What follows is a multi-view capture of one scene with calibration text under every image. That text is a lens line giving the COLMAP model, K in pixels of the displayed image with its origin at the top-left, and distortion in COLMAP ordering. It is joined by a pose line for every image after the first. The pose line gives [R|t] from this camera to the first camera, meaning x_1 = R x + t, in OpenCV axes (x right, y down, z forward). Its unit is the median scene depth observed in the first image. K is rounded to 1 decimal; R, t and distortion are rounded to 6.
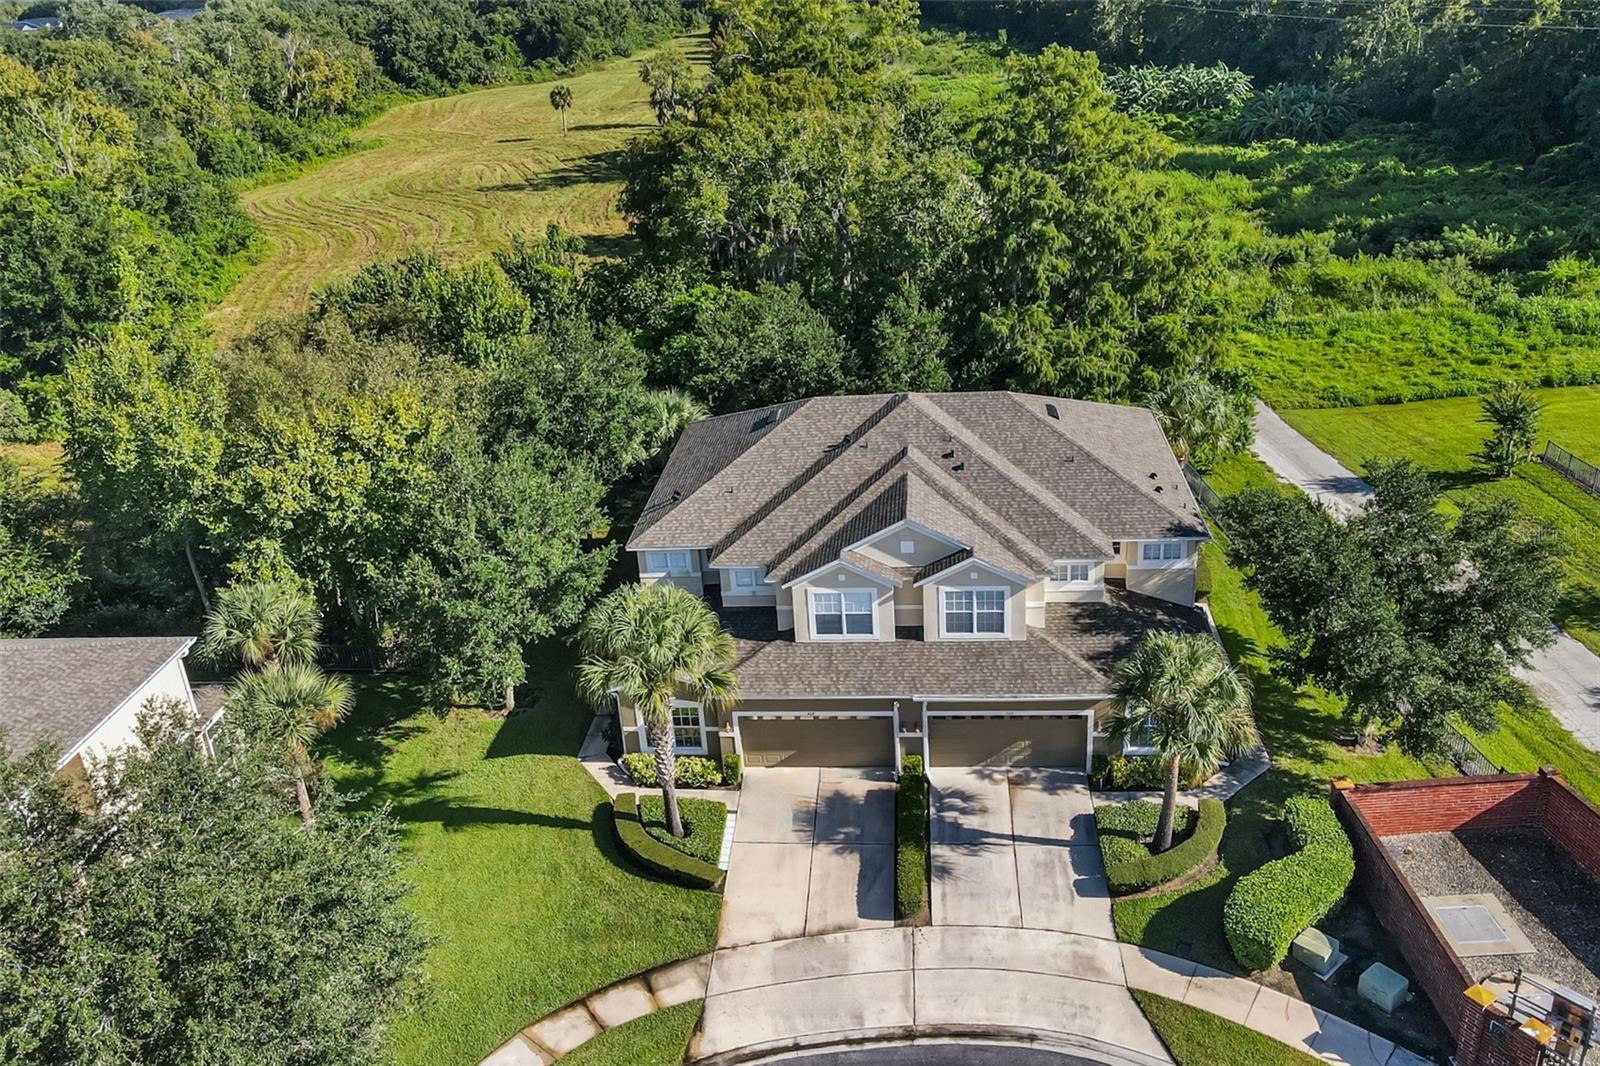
lens RADIAL K [[1196.5, 0, 802.6], [0, 1196.5, 564.7], [0, 0, 1]] dist [0.007971, 0.003111]
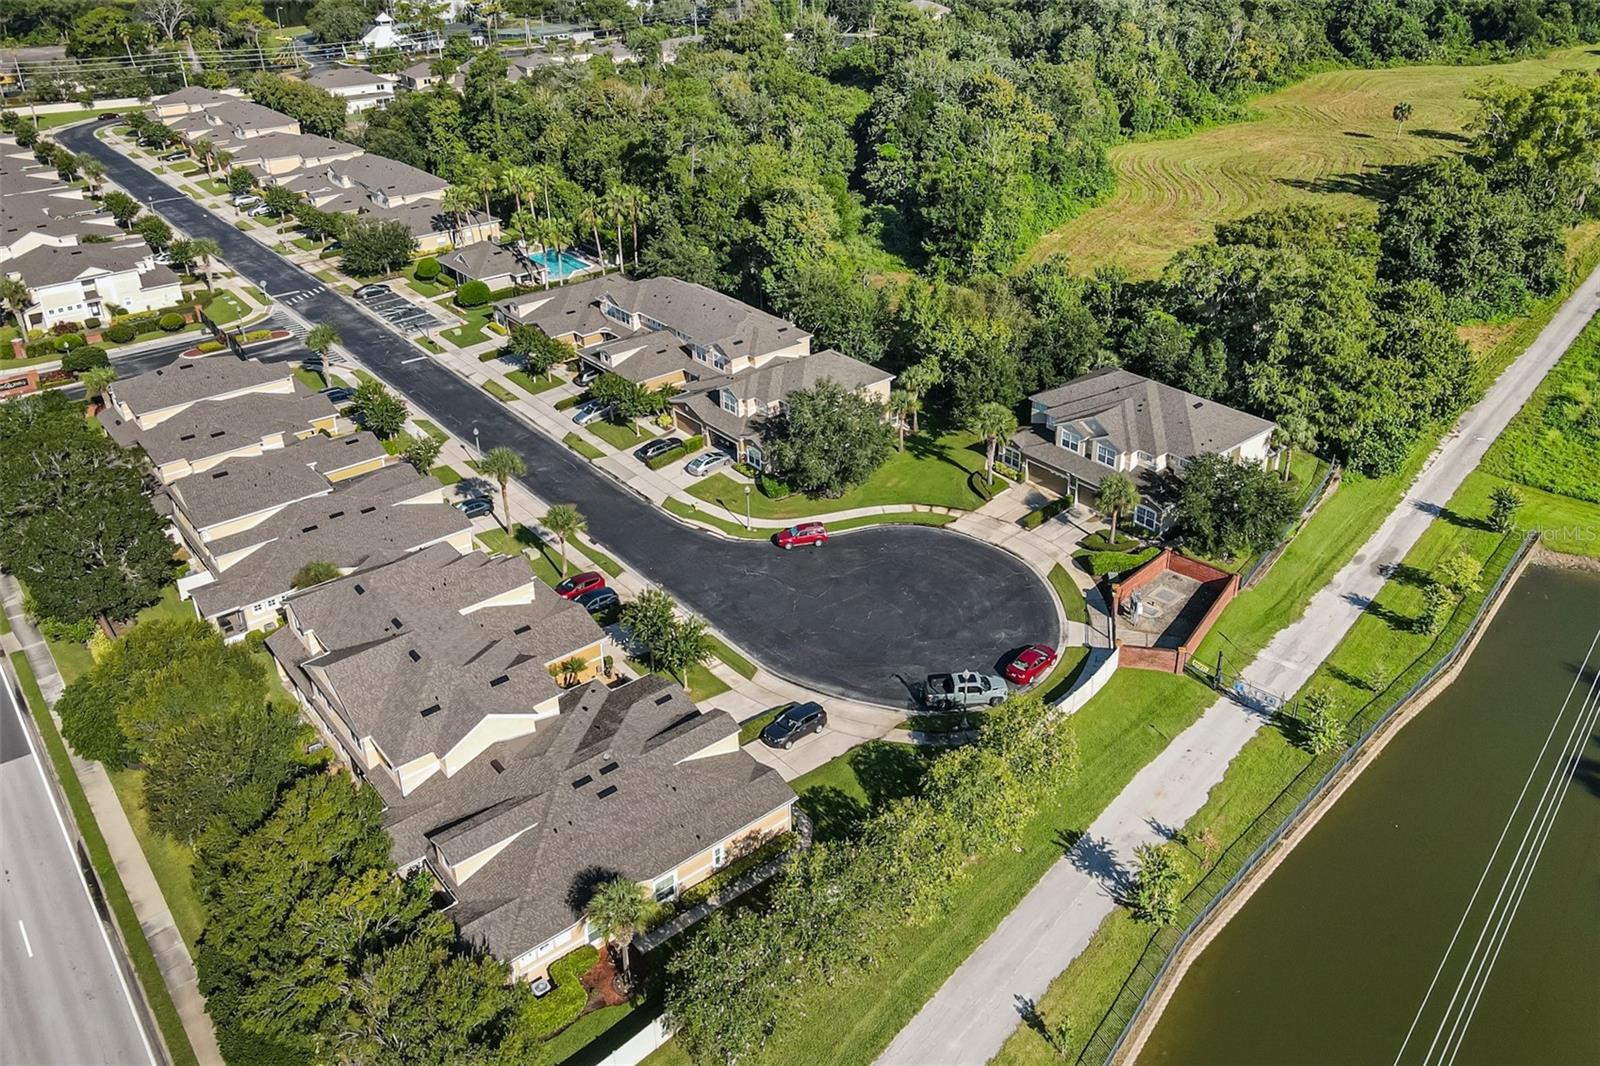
lens RADIAL K [[1156.9, 0, 800.0], [0, 1156.9, 533.0], [0, 0, 1]] dist [-0.038660, 0.001174]
pose [[0.686285, 0.399946, -0.607500, 1.237400], [-0.340317, 0.914746, 0.217769, -0.127417], [0.642804, 0.057291, 0.763885, -1.382293]]
